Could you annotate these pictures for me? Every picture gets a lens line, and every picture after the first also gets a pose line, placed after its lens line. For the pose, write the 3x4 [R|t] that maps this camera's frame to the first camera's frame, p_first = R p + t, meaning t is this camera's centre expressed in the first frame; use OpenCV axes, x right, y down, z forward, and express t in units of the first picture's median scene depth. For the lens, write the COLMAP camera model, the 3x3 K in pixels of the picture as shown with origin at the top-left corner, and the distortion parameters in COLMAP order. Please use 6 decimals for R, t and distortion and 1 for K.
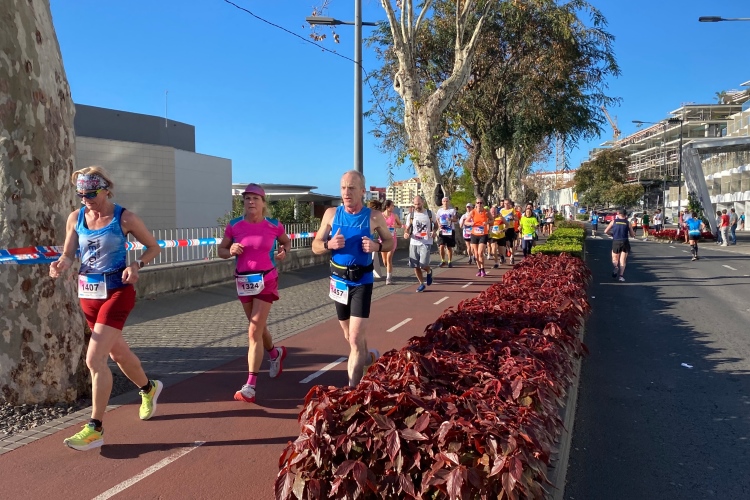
lens RADIAL K [[664.0, 0, 366.5], [0, 664.0, 252.0], [0, 0, 1]] dist [-0.001225, -0.007056]
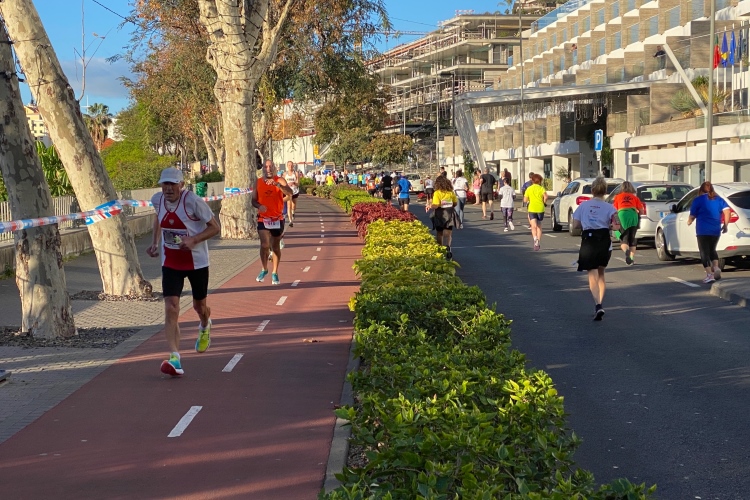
lens RADIAL K [[1318.8, 0, 375.4], [0, 1318.8, 264.4], [0, 0, 1]] dist [0.043383, 1.222918]
pose [[0.930947, -0.035095, 0.363464, -0.120386], [0.032384, 0.999384, 0.013552, 0.015749], [-0.363715, -0.000845, 0.931510, -0.267397]]
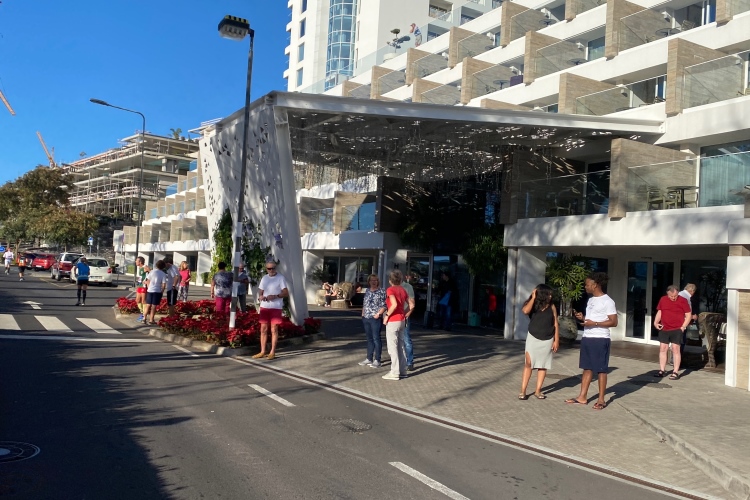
lens RADIAL K [[664.0, 0, 366.5], [0, 664.0, 252.0], [0, 0, 1]] dist [-0.001225, -0.007056]
pose [[0.688760, 0.067400, 0.721850, 0.090133], [-0.020411, 0.997077, -0.073623, -0.015537], [-0.724702, 0.035975, 0.688122, 0.248773]]
